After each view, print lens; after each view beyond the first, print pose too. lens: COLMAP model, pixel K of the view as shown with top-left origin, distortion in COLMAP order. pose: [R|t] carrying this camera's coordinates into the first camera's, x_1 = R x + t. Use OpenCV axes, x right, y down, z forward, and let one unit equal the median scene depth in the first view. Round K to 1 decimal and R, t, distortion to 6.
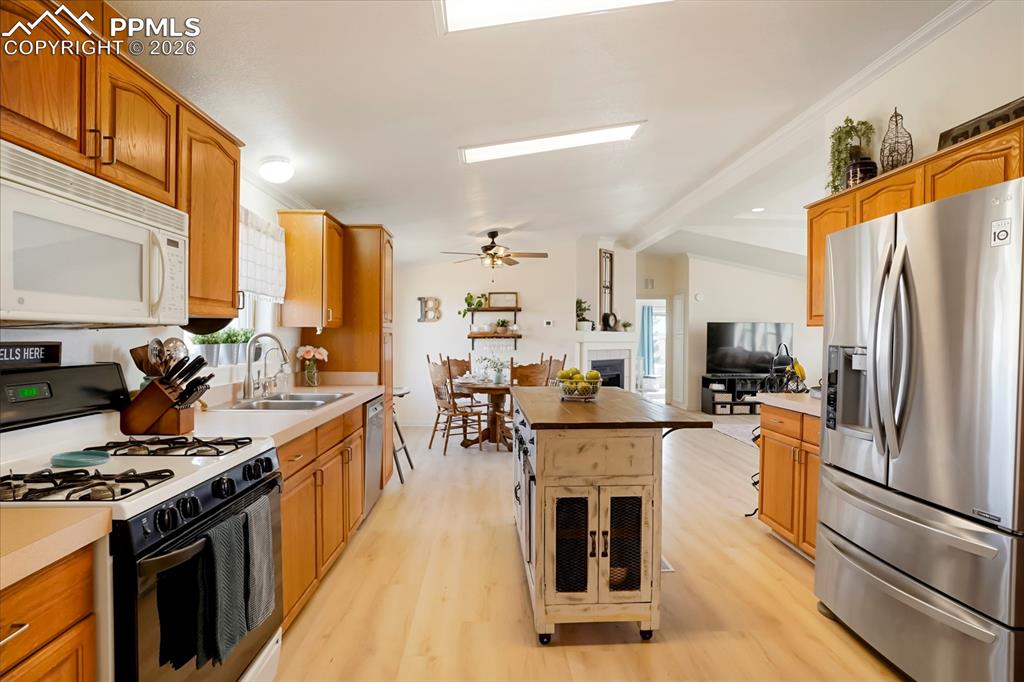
lens RADIAL K [[532.5, 0, 510.5], [0, 532.5, 340.4], [0, 0, 1]] dist [-0.029793, 0.003215]
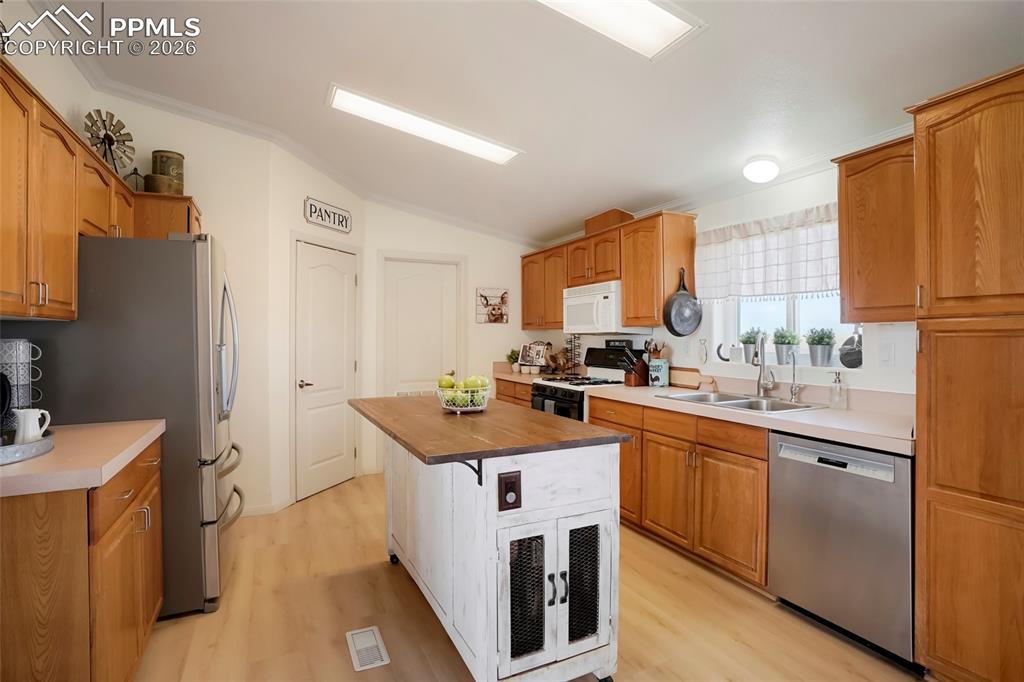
lens RADIAL K [[510.2, 0, 514.1], [0, 510.2, 335.4], [0, 0, 1]] dist [-0.026256, 0.002279]
pose [[-0.918866, -0.005911, -0.394526, 0.507930], [-0.010130, 0.999912, 0.008613, -0.026569], [0.394440, 0.011911, -0.918844, 2.380140]]
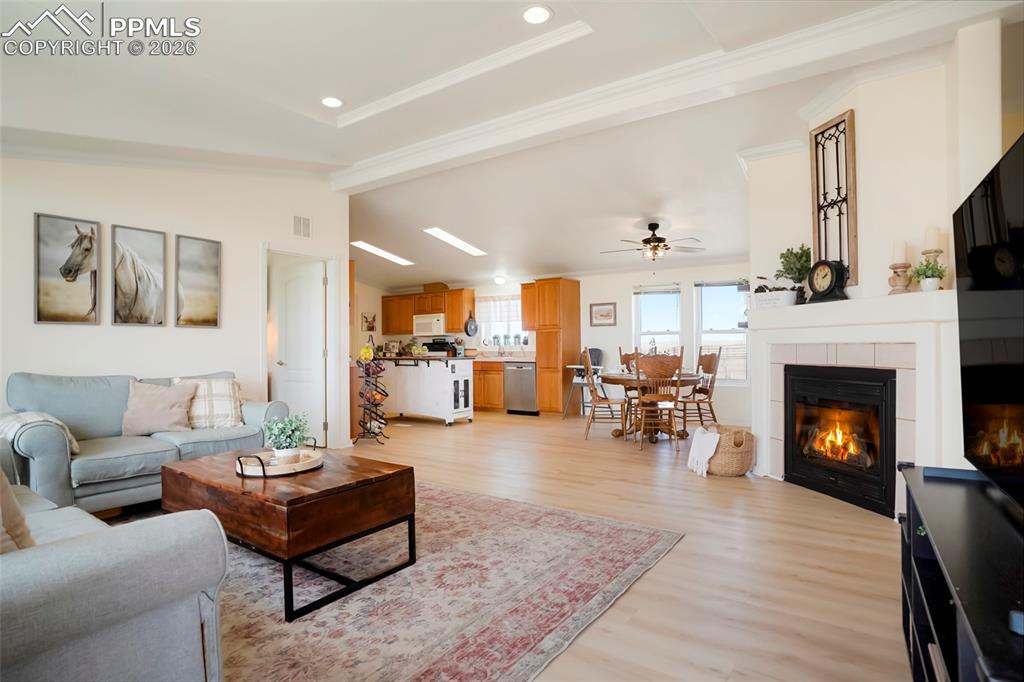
lens RADIAL K [[532.5, 0, 508.1], [0, 532.5, 341.9], [0, 0, 1]] dist [-0.029793, 0.003215]
pose [[-0.604372, -0.010266, -0.796636, 2.732012], [-0.006602, 0.999947, -0.007878, 0.064809], [0.796675, 0.000499, -0.604408, 4.033300]]
